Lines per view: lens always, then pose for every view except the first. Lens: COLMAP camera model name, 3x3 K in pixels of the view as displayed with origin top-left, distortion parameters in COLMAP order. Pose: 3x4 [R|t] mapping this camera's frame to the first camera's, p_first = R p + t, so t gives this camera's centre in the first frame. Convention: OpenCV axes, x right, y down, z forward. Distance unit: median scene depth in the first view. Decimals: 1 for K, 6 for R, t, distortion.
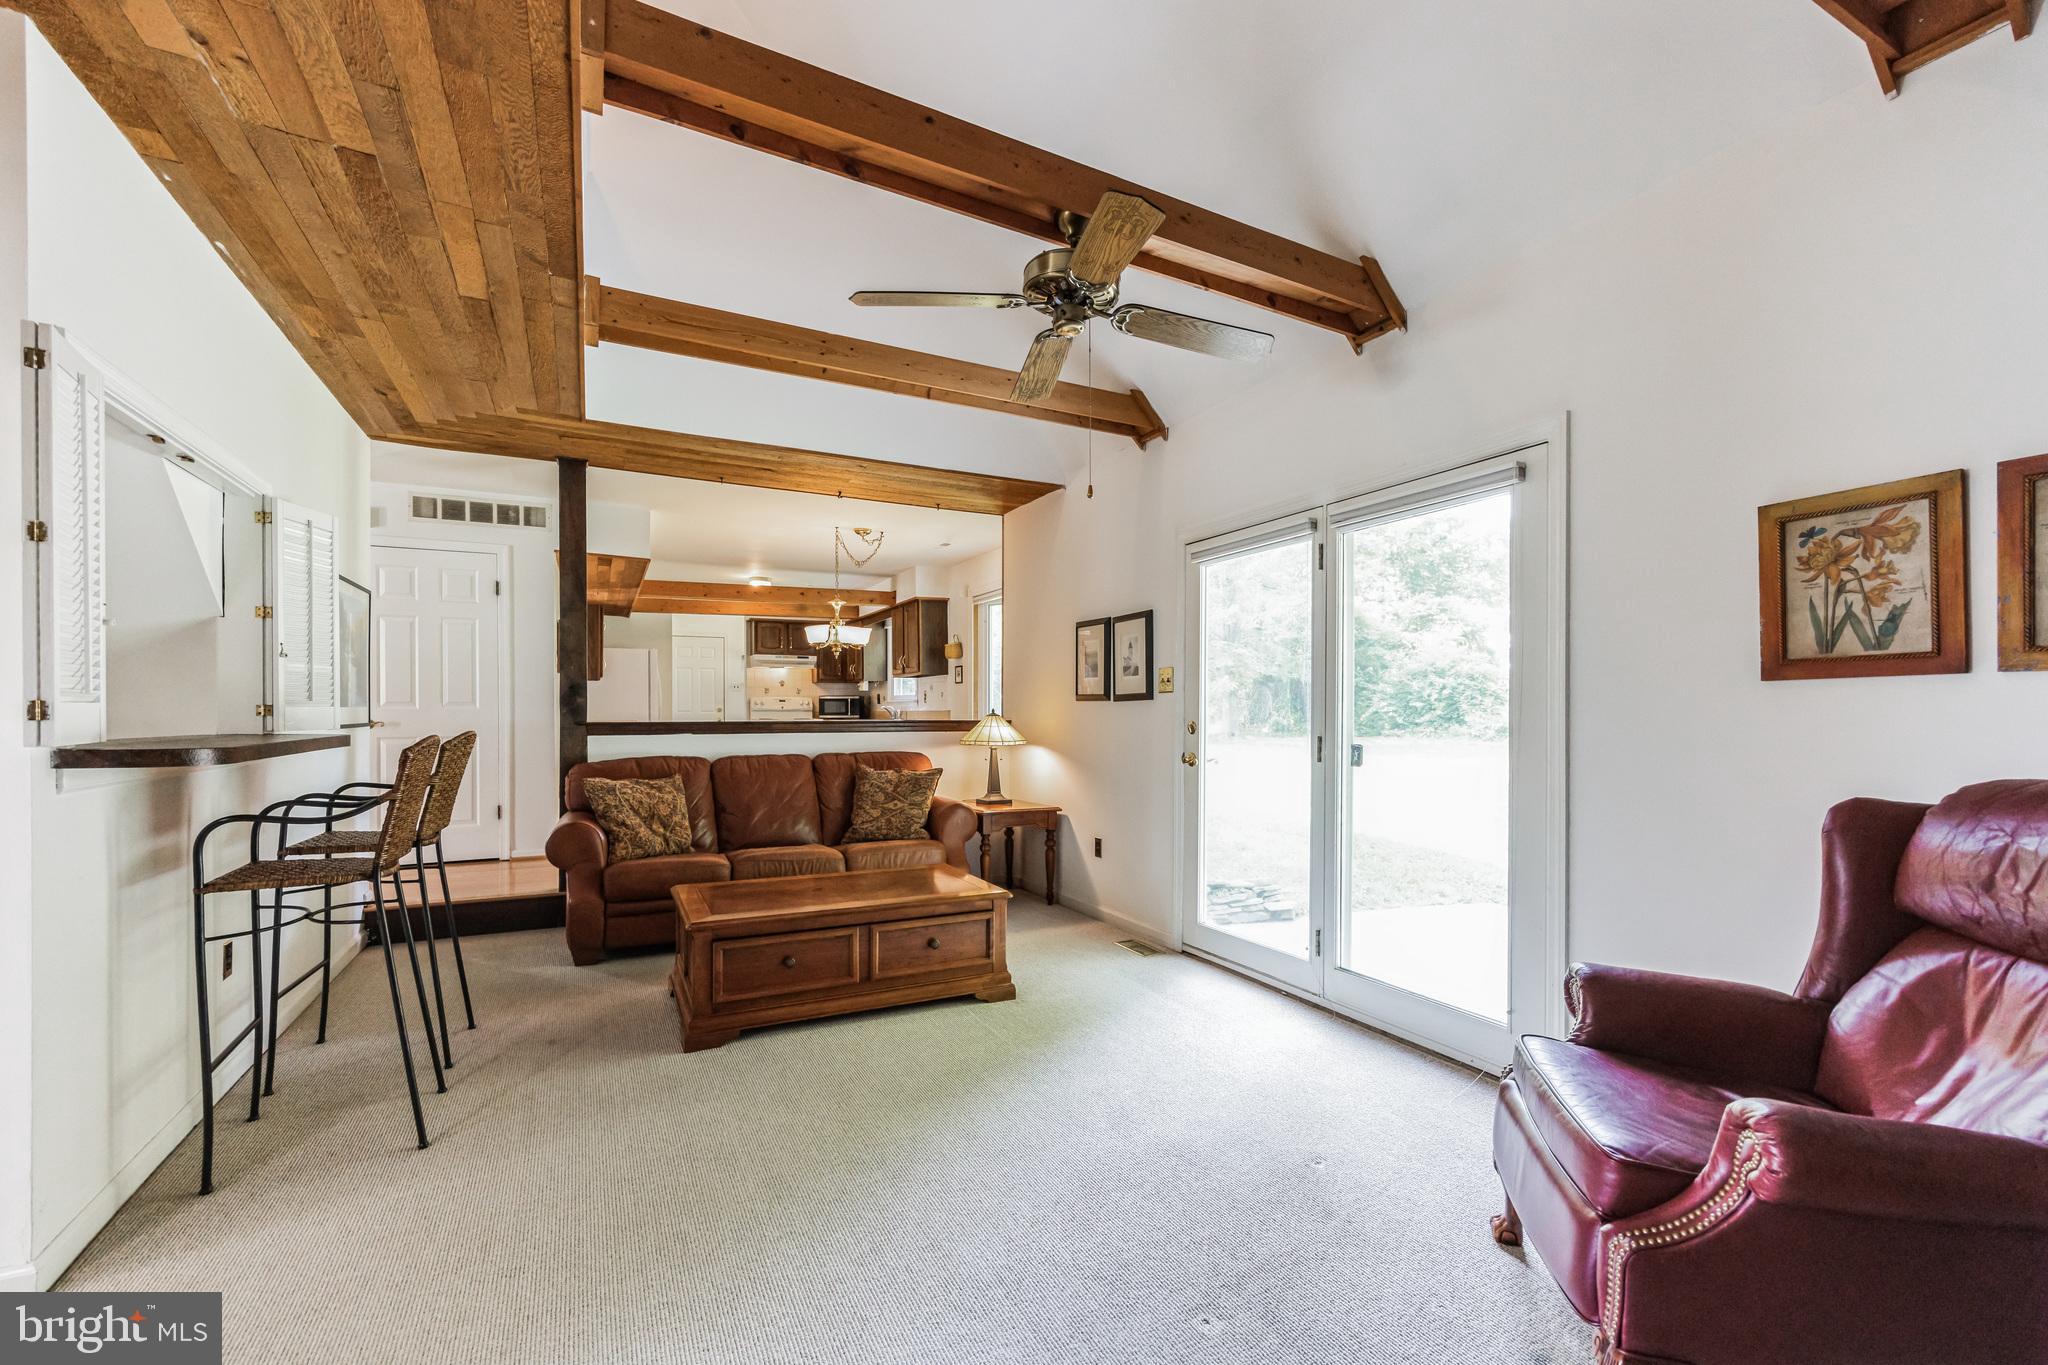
lens RADIAL K [[844.9, 0, 1017.8], [0, 844.9, 702.7], [0, 0, 1]] dist [0.002156, -0.000165]
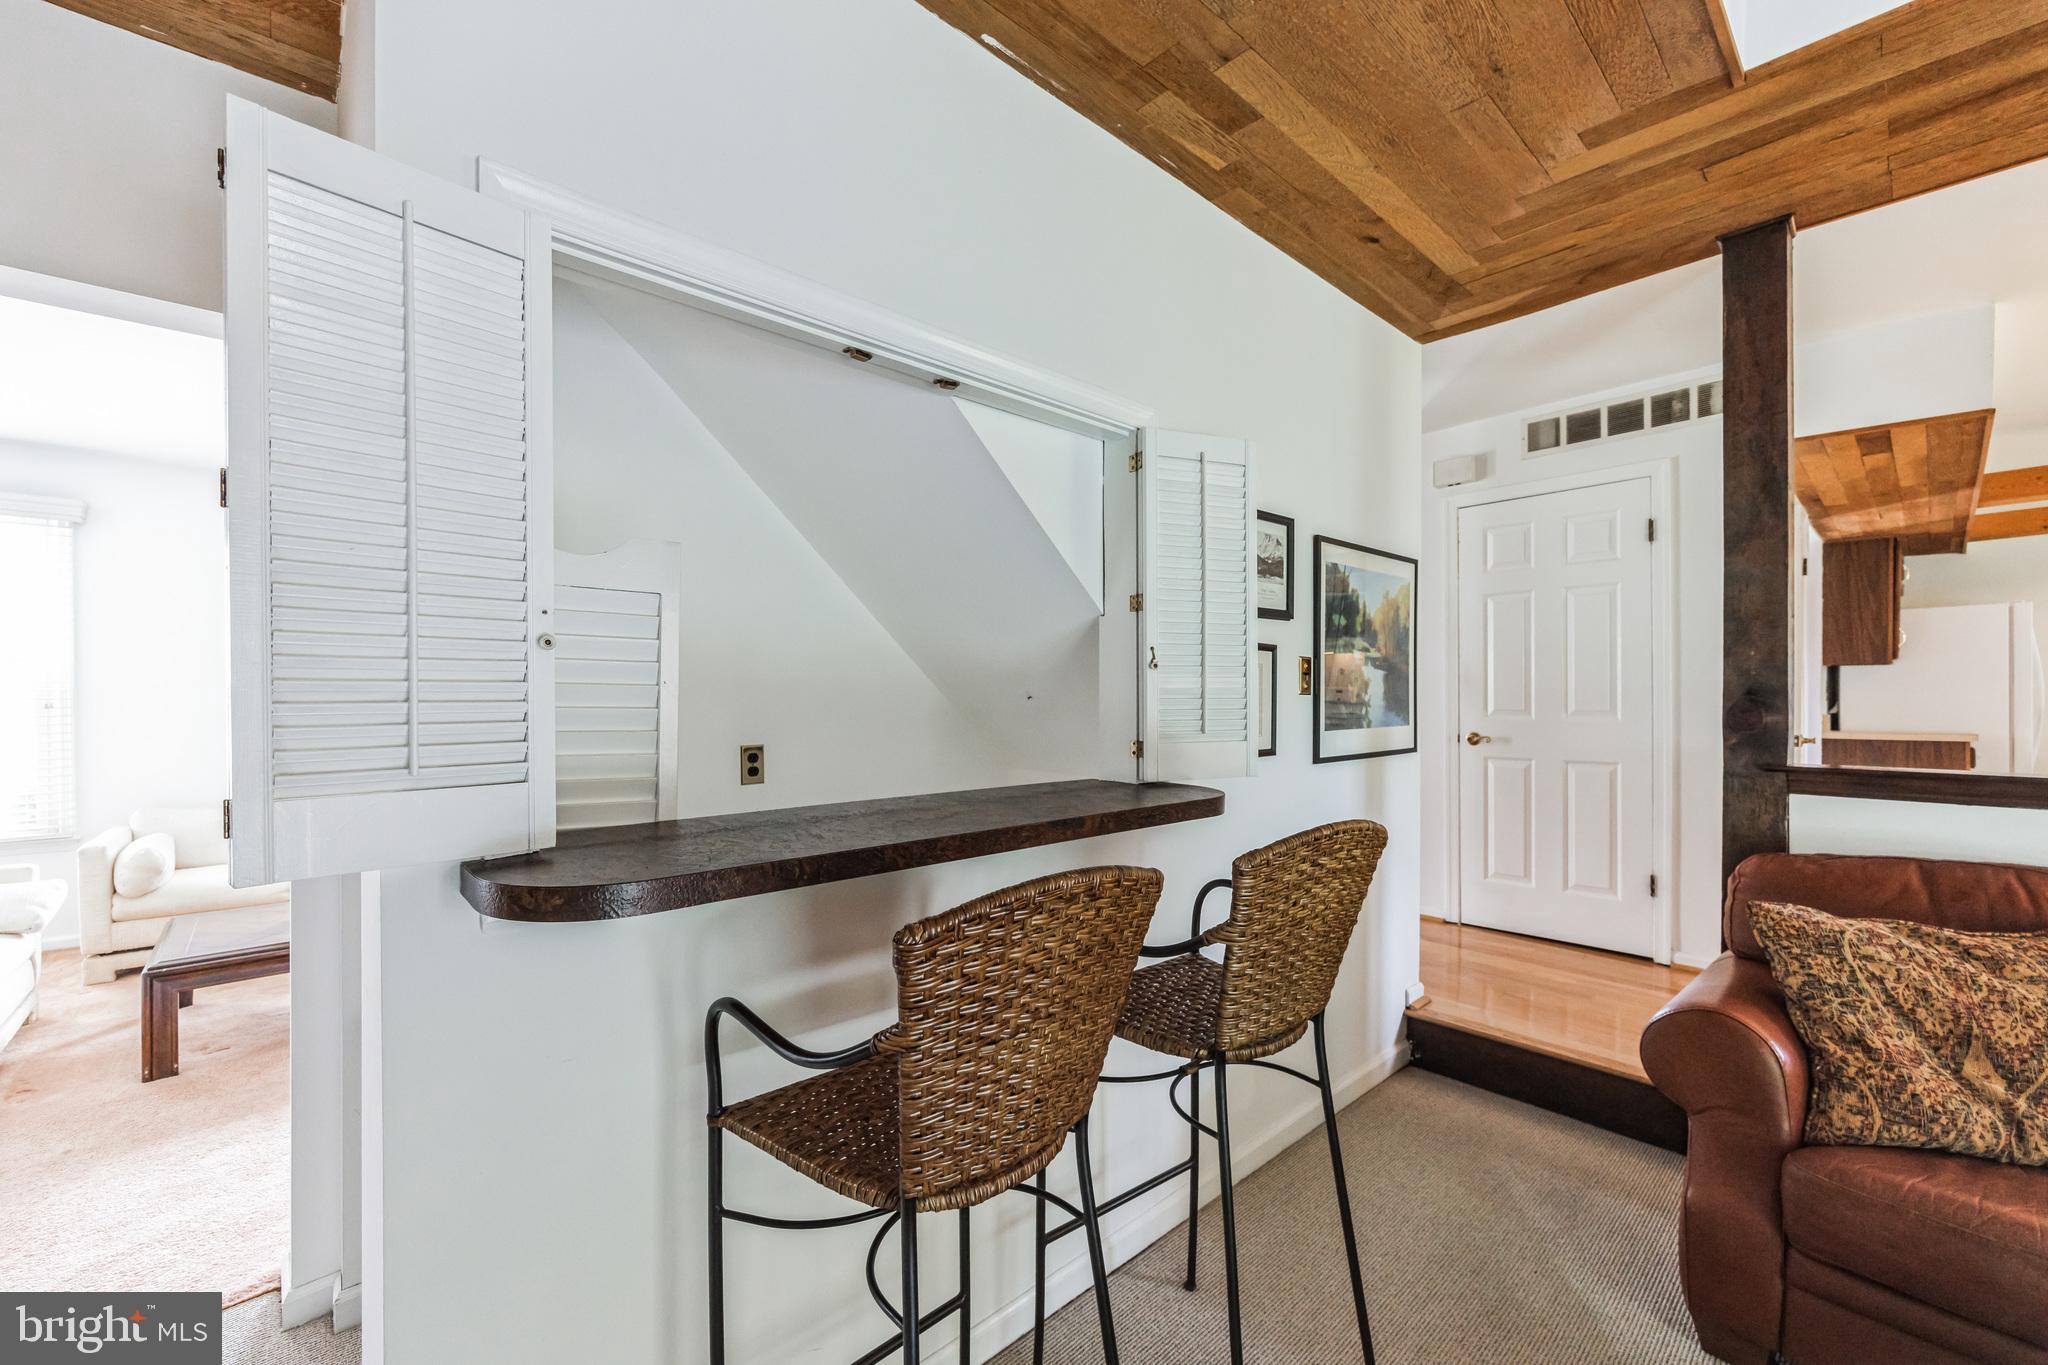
lens RADIAL K [[818.0, 0, 1022.3], [0, 818.0, 704.8], [0, 0, 1]] dist [-0.001357, -0.000259]
pose [[0.262280, 0.012023, -0.964917, -0.184257], [0.009989, 0.999835, 0.015173, -0.023786], [0.964940, -0.013619, 0.262117, 0.478770]]
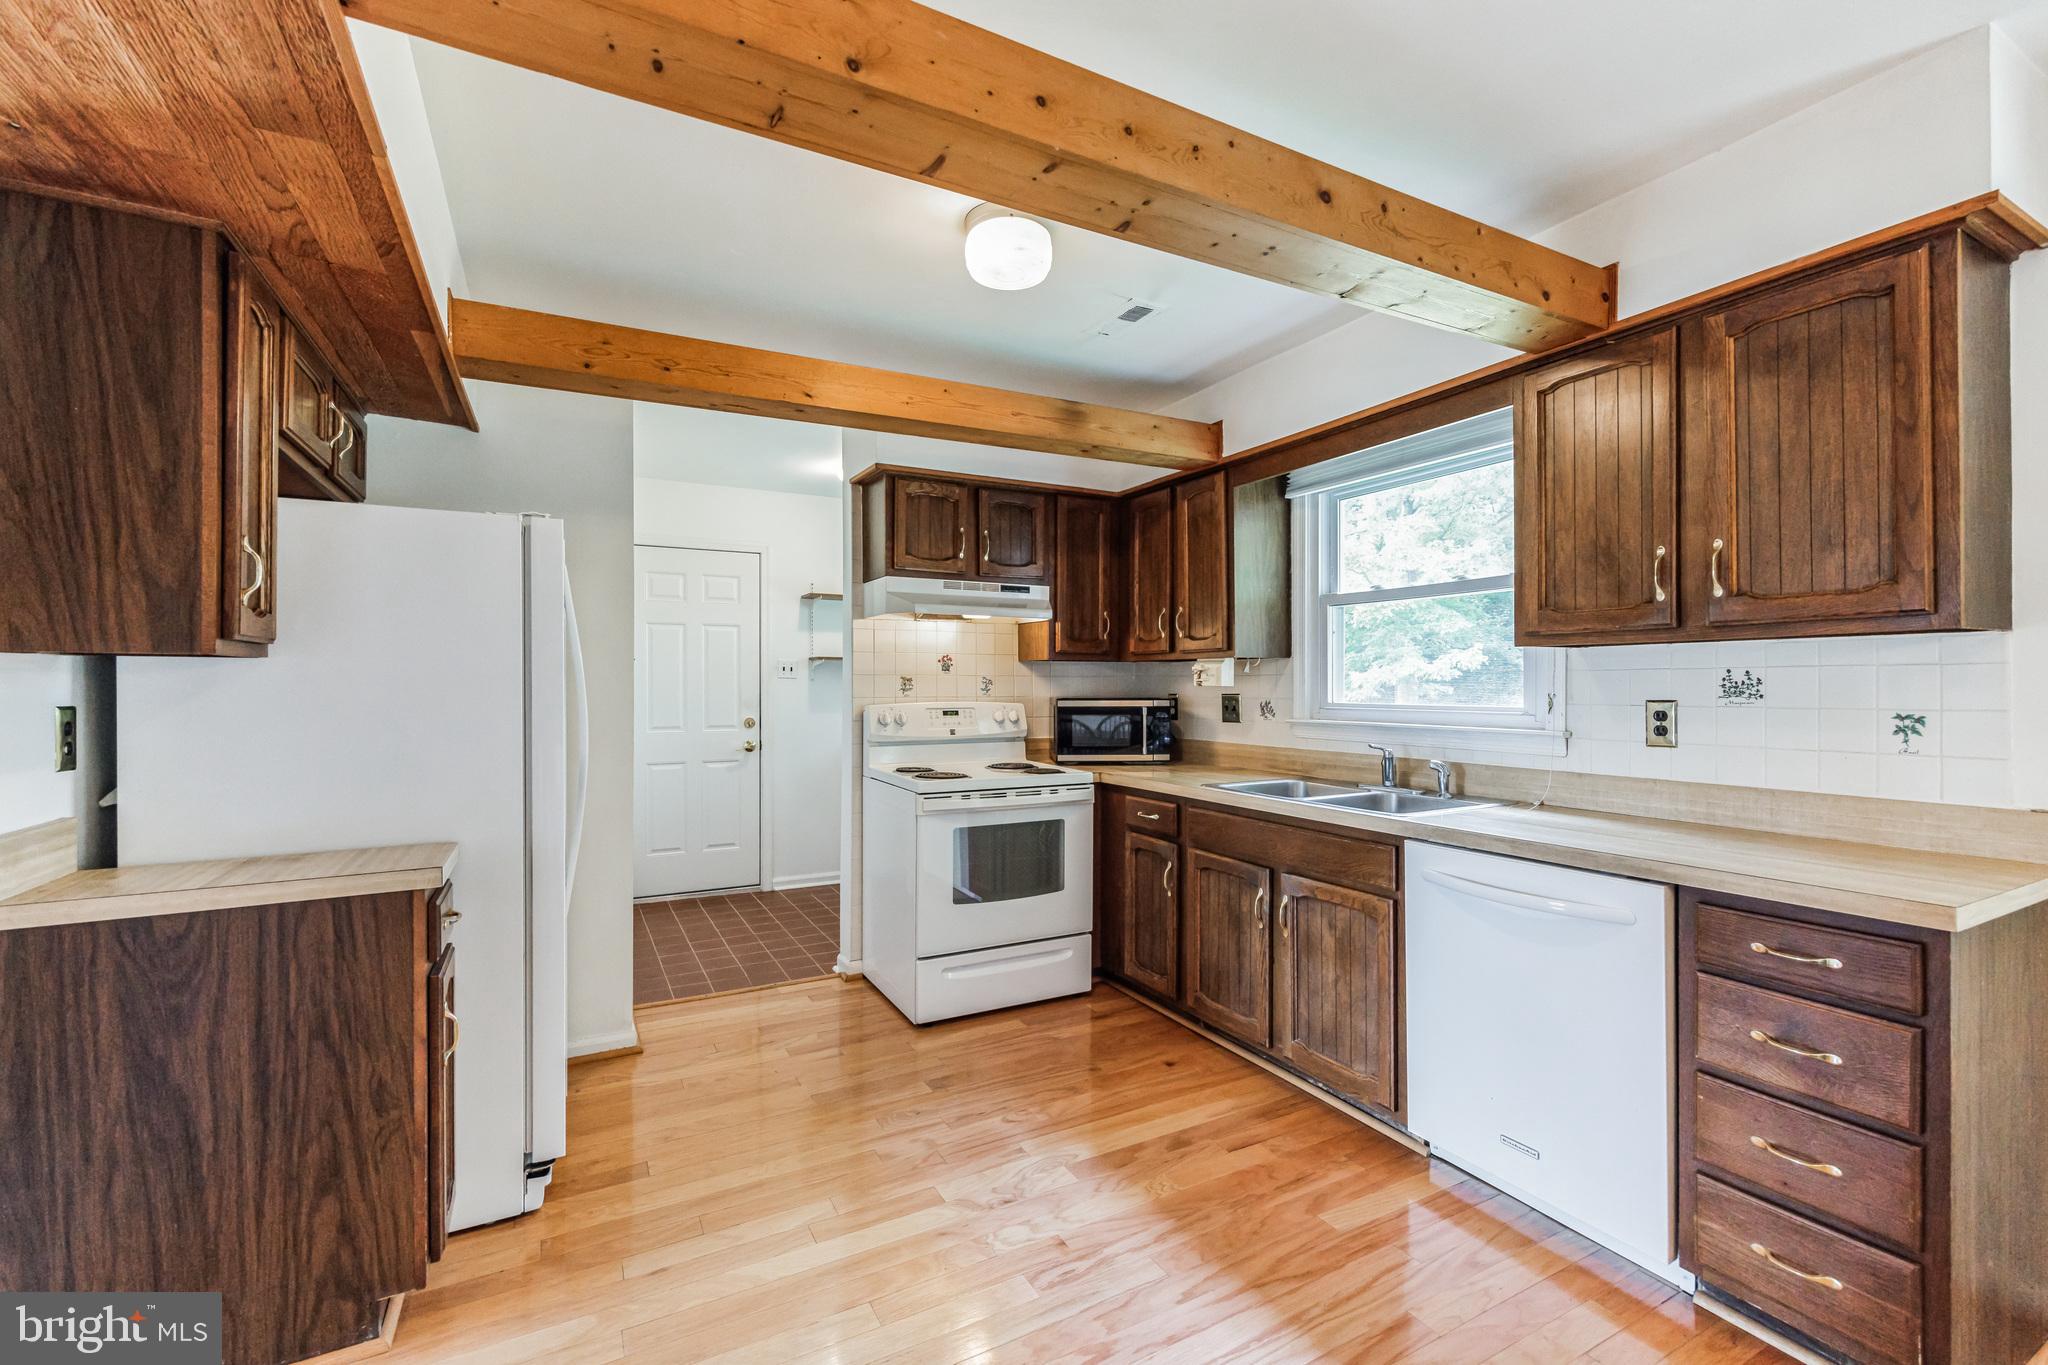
lens RADIAL K [[844.9, 0, 1017.8], [0, 844.9, 702.7], [0, 0, 1]] dist [0.002156, -0.000165]
pose [[0.999729, -0.001867, 0.023200, -0.598814], [0.001204, 0.999591, 0.028576, -0.038990], [-0.023244, -0.028541, 0.999322, 1.487470]]
